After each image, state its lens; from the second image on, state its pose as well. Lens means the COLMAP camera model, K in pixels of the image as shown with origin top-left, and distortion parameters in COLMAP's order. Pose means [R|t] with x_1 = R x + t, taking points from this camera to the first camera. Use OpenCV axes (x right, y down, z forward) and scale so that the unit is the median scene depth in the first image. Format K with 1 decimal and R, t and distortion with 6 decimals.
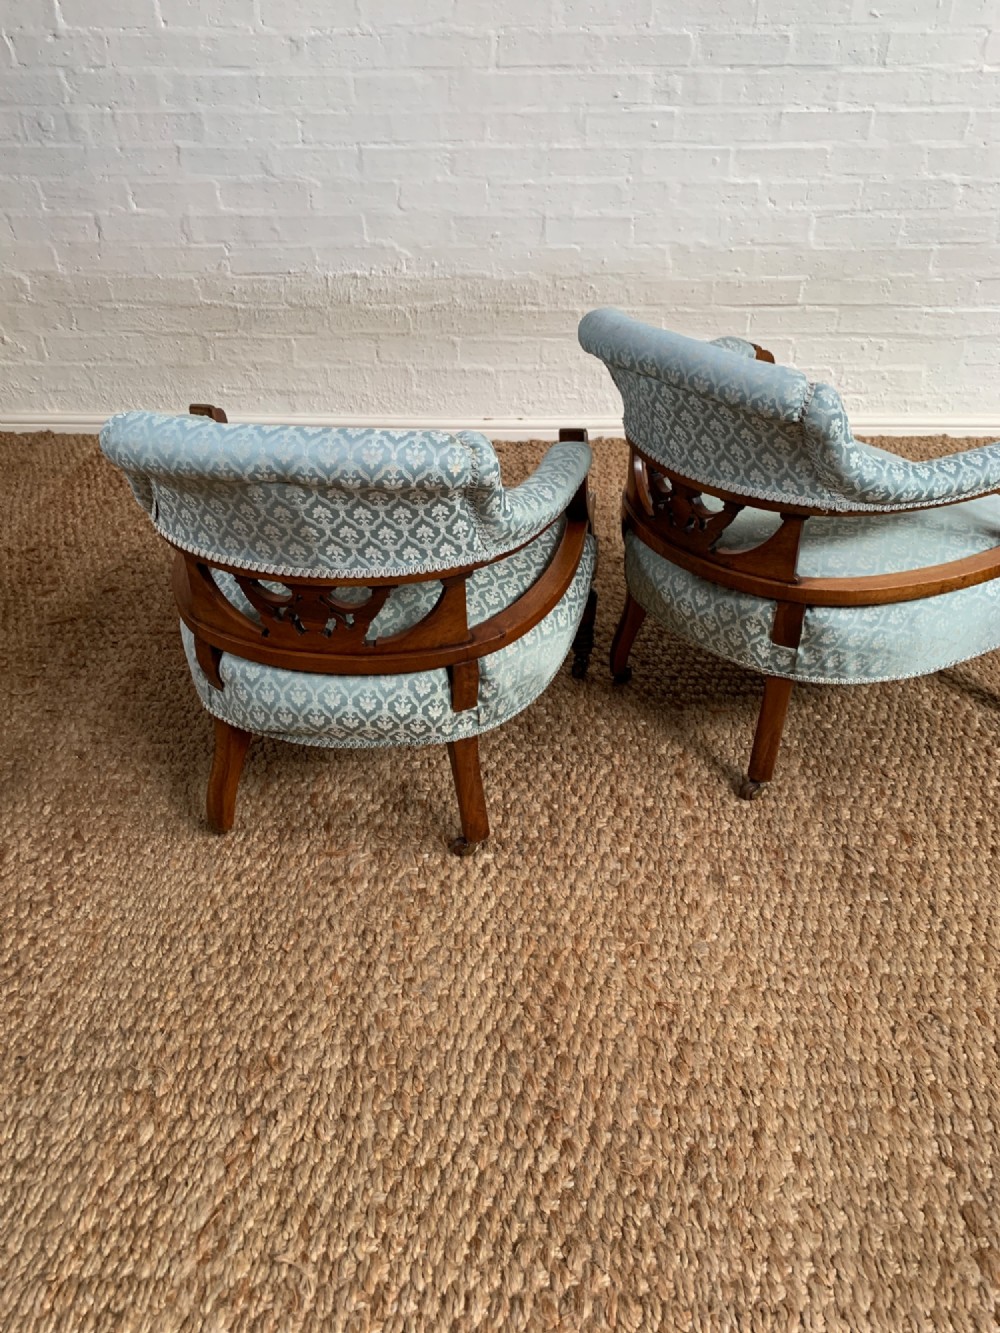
lens RADIAL K [[1032.4, 0, 517.7], [0, 1032.4, 656.3], [0, 0, 1]] dist [0.009584, -0.009883]
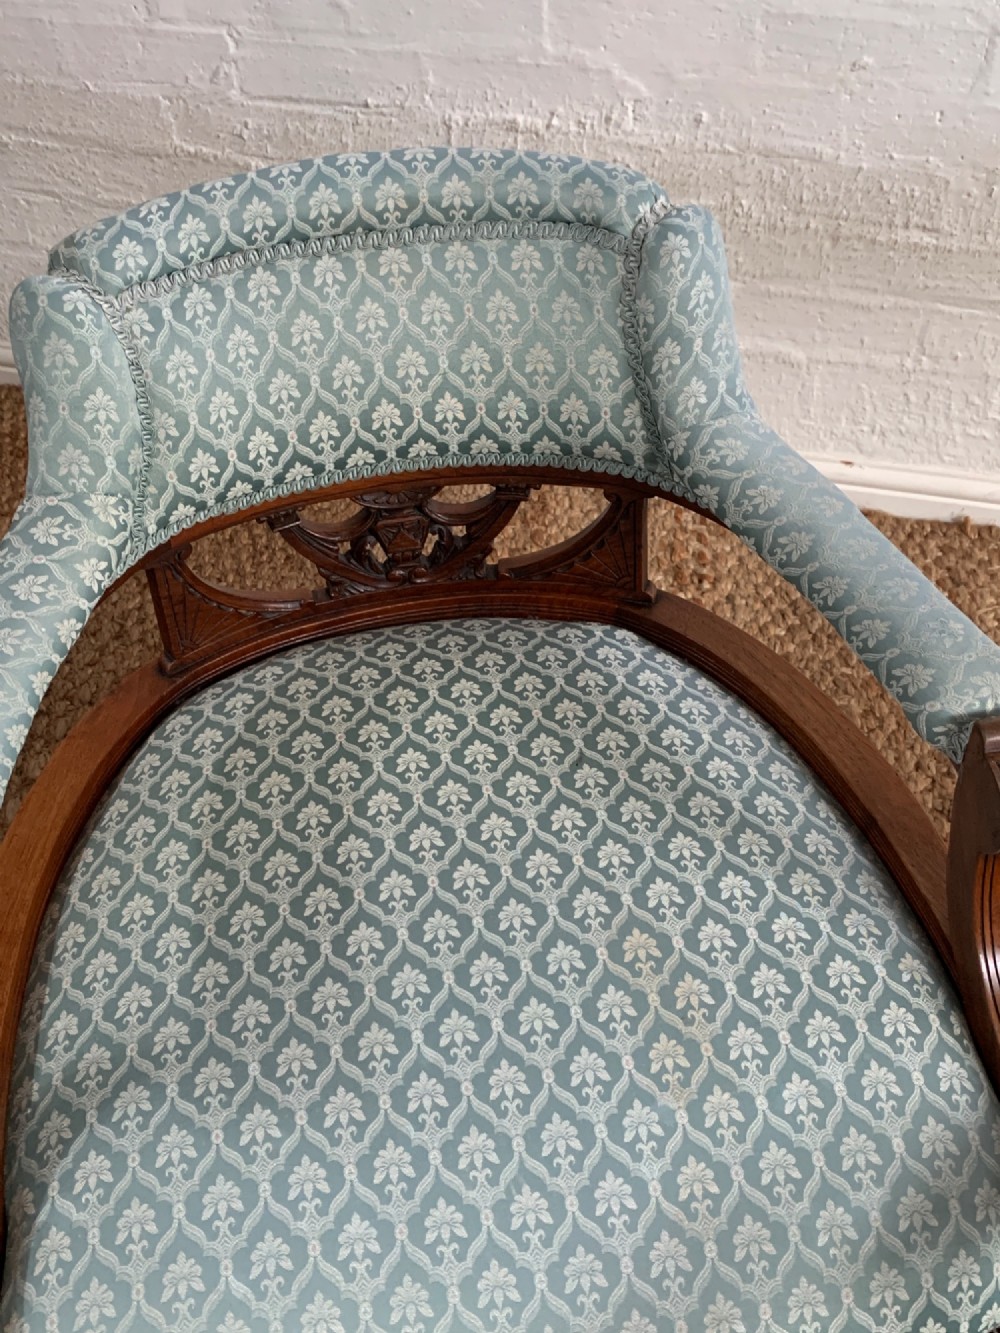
lens RADIAL K [[1471.0, 0, 498.6], [0, 1471.0, 625.3], [0, 0, 1]] dist [0.013583, 0.000000]
pose [[0.976364, 0.143337, -0.161764, -0.038885], [-0.120709, 0.982480, 0.141992, -0.282691], [0.179283, -0.119110, 0.976560, 0.426089]]
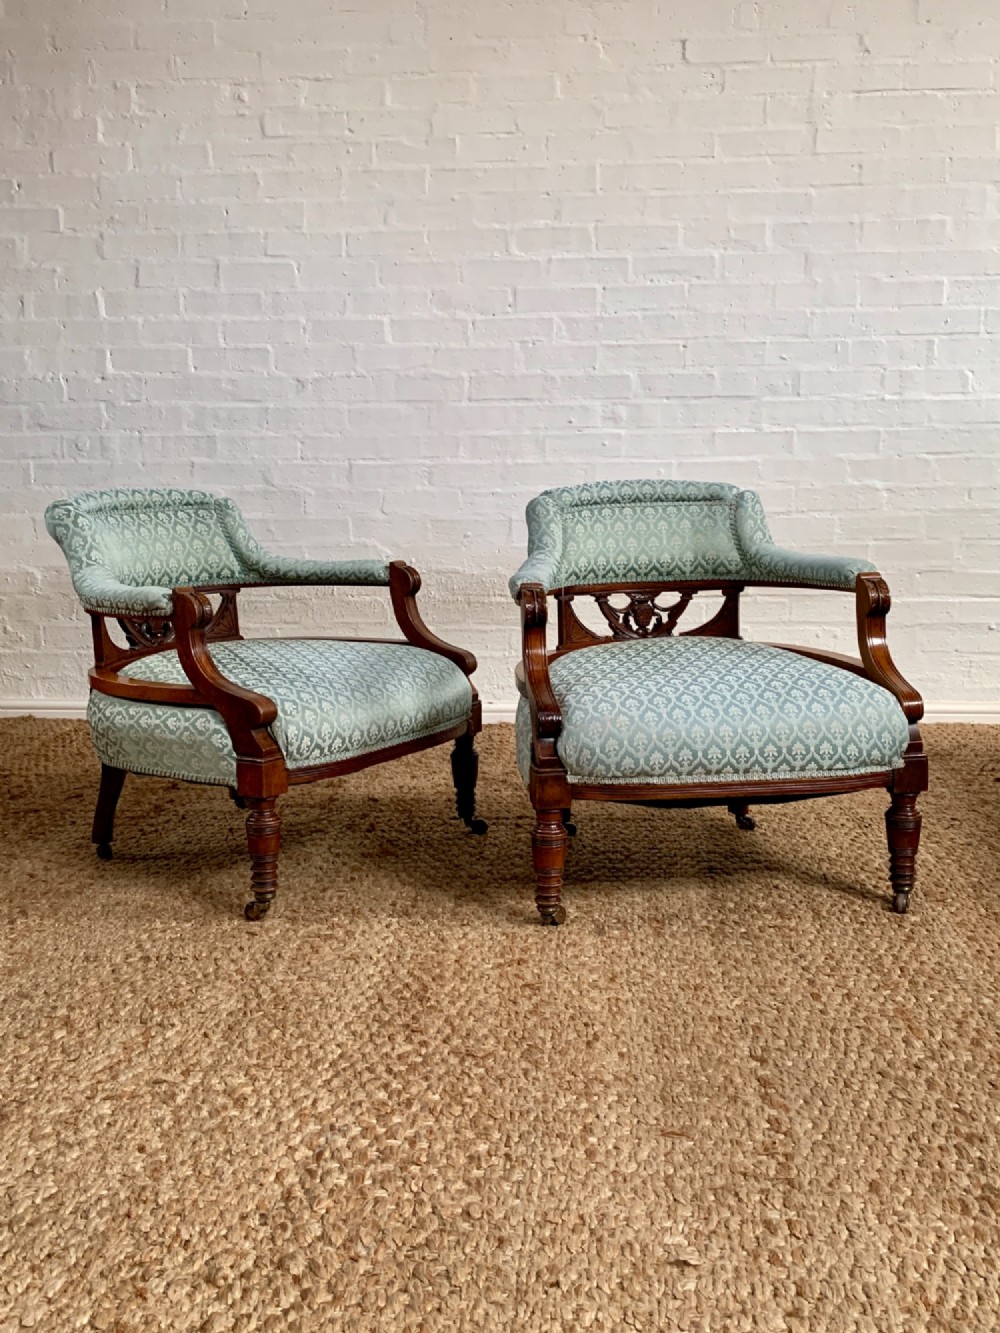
lens RADIAL K [[1339.3, 0, 520.1], [0, 1339.3, 650.5], [0, 0, 1]] dist [0.054370, 0.000000]
pose [[0.999056, 0.004573, -0.043192, 0.106786], [-0.022814, 0.901457, -0.432268, 0.353520], [0.036959, 0.432845, 0.900710, -0.256819]]
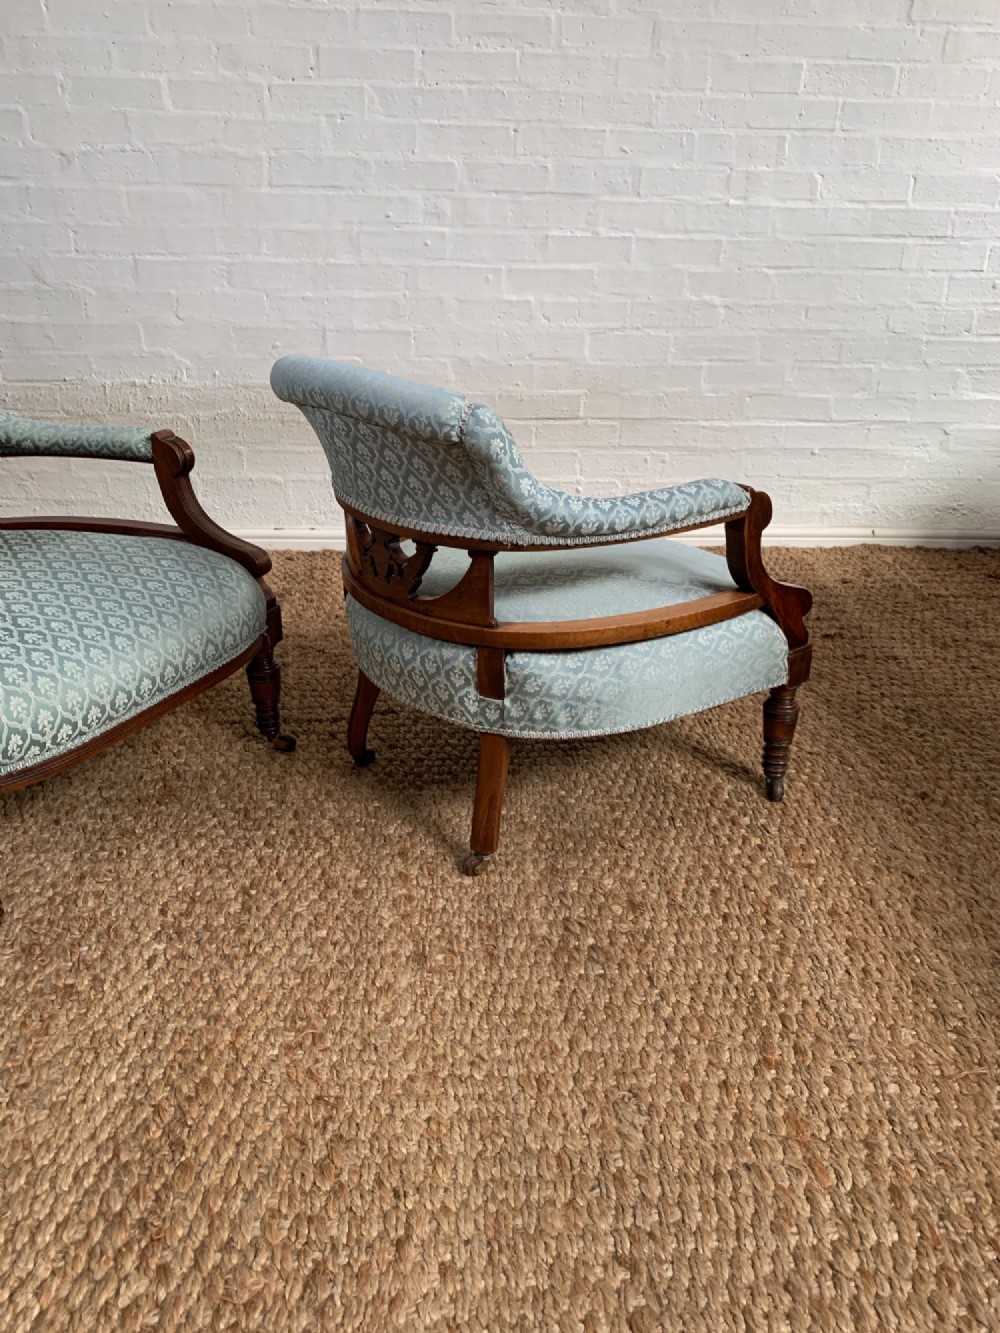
lens RADIAL K [[1032.4, 0, 519.8], [0, 1032.4, 654.3], [0, 0, 1]] dist [0.009584, -0.009883]
pose [[0.995155, -0.010655, 0.097735, 0.123506], [0.026925, 0.985639, -0.166707, 0.067931], [-0.094555, 0.168531, 0.981151, 0.047558]]
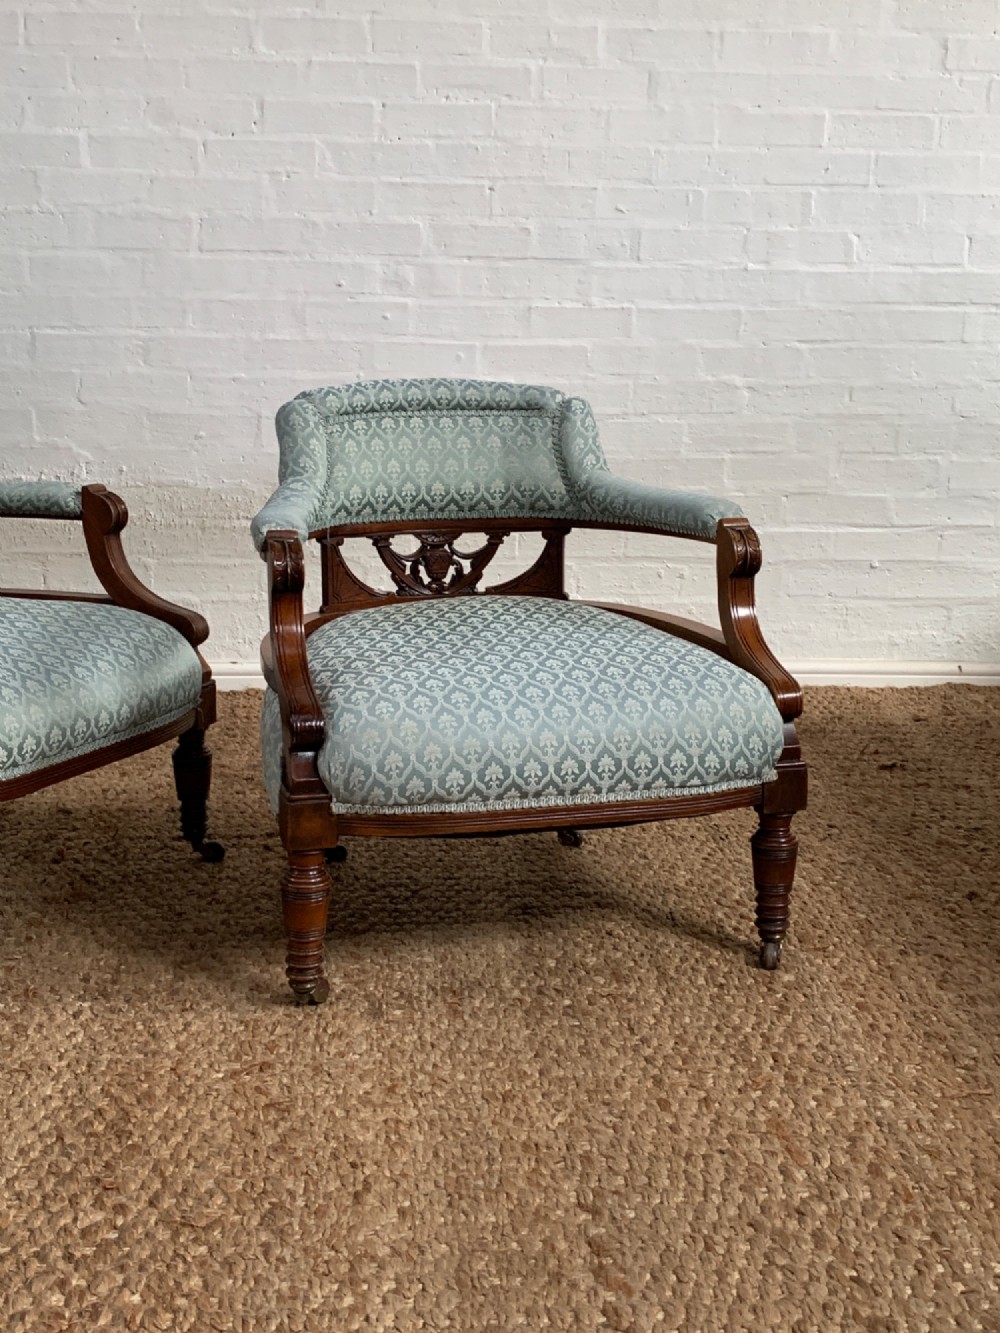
lens RADIAL K [[1671.6, 0, 511.8], [0, 1671.6, 641.5], [0, 0, 1]] dist [0.071906, 0.000000]
pose [[0.995497, 0.005698, 0.094623, 0.110057], [0.030985, 0.923805, -0.381607, 0.282094], [-0.089588, 0.382821, 0.919468, -0.196127]]
